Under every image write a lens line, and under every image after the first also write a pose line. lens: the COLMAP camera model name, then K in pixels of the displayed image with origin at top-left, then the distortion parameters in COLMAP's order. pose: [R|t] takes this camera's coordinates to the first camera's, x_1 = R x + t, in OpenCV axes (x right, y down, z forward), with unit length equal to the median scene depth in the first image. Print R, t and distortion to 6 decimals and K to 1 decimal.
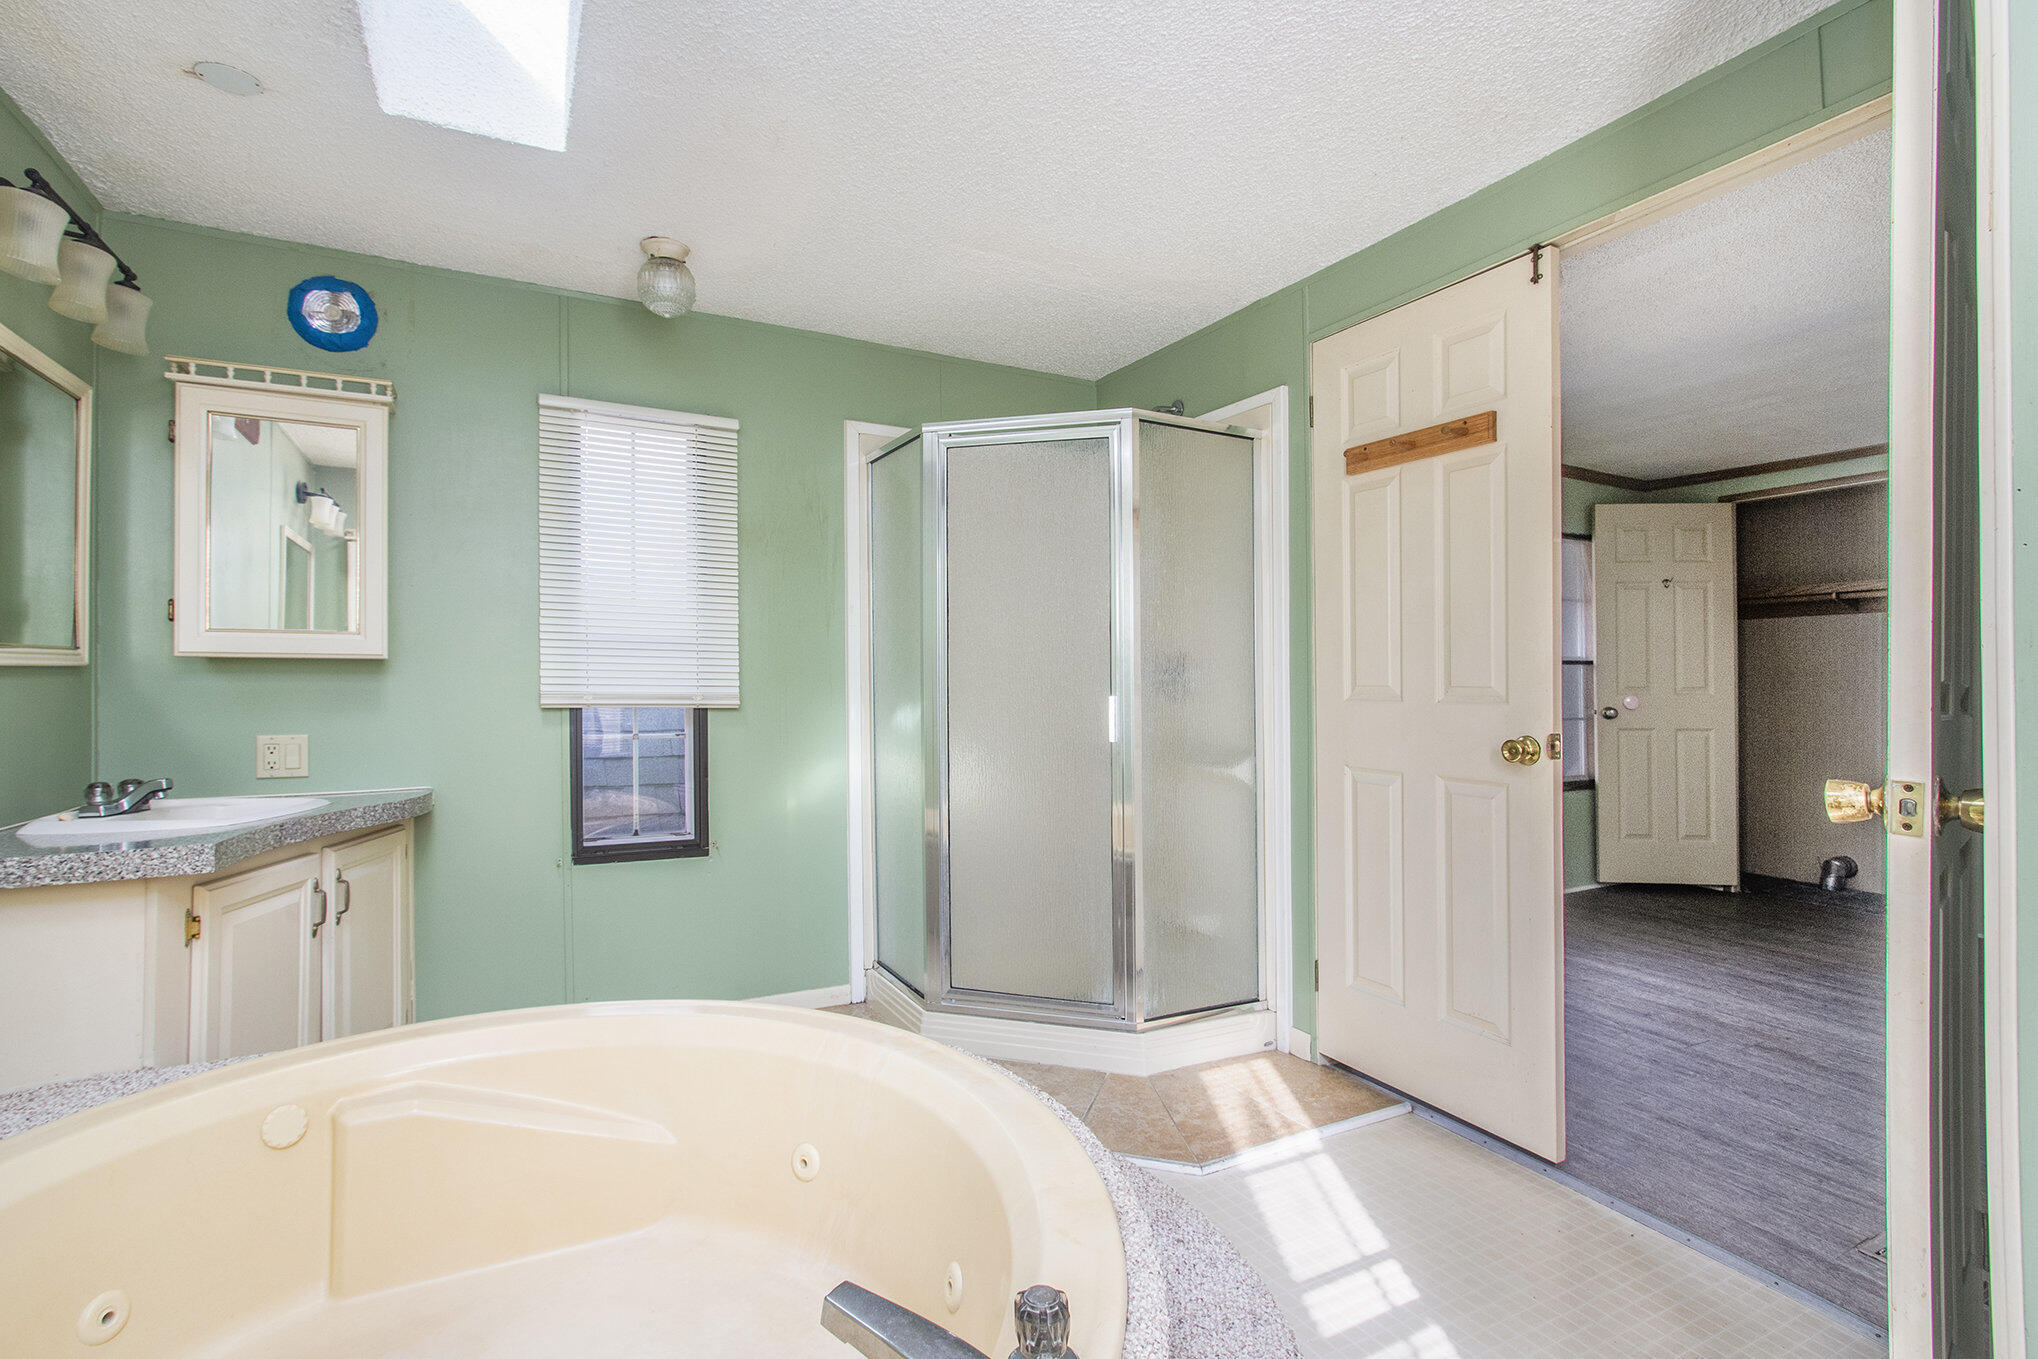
lens RADIAL K [[964.9, 0, 1012.2], [0, 964.9, 646.5], [0, 0, 1]] dist [-0.009409, 0.000927]
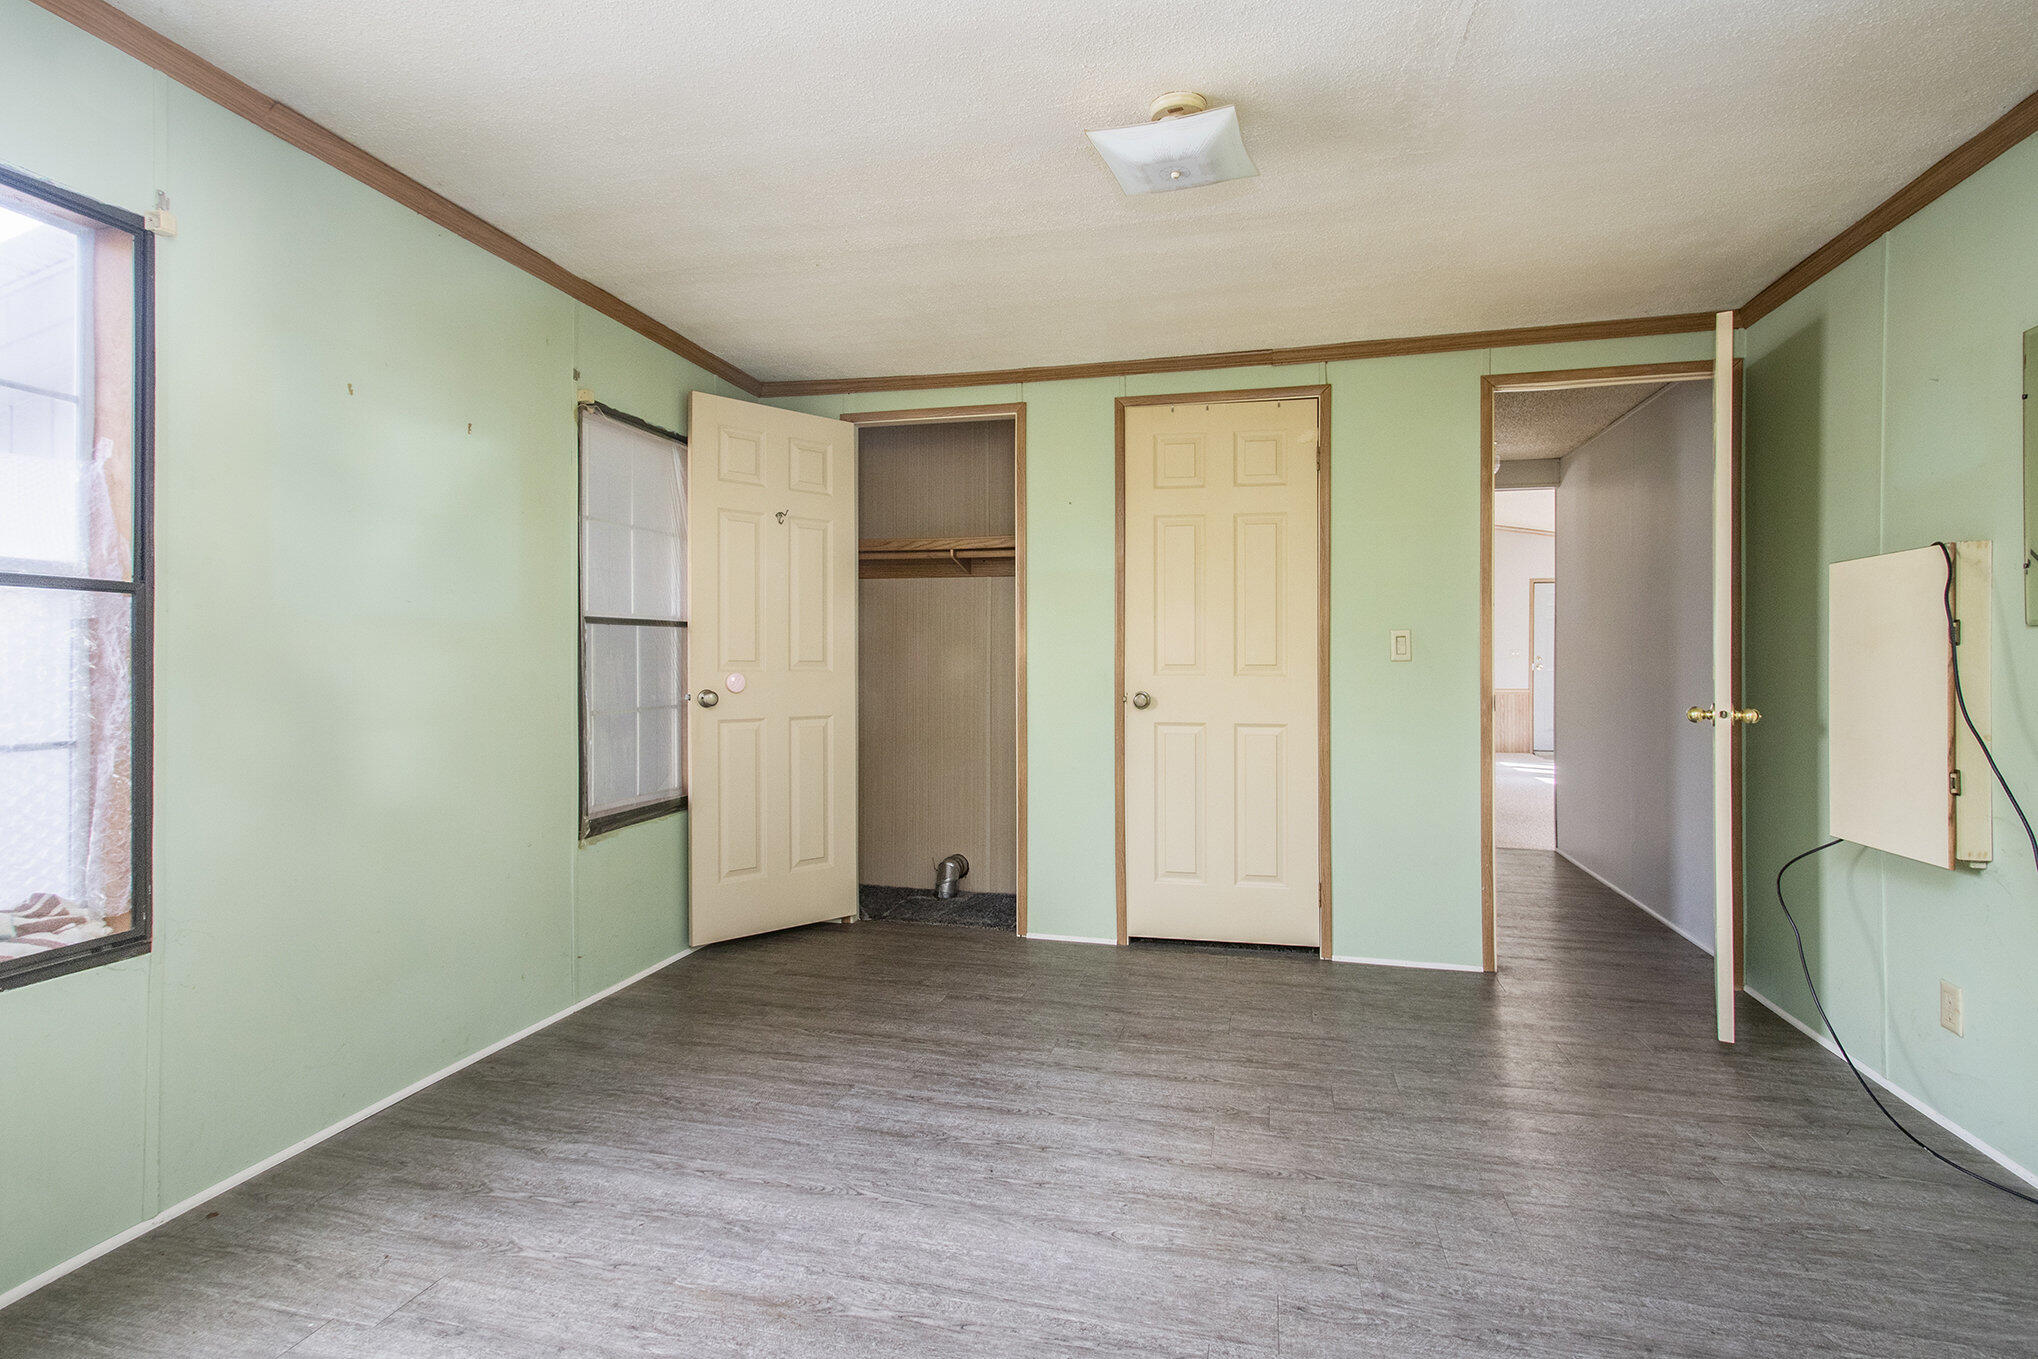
lens RADIAL K [[964.9, 0, 1030.2], [0, 964.9, 674.8], [0, 0, 1]] dist [-0.009409, 0.000927]
pose [[0.668034, -0.014581, 0.743988, 0.262869], [-0.016485, 0.999273, 0.034387, 0.025311], [-0.743948, -0.035236, 0.667308, 0.369547]]
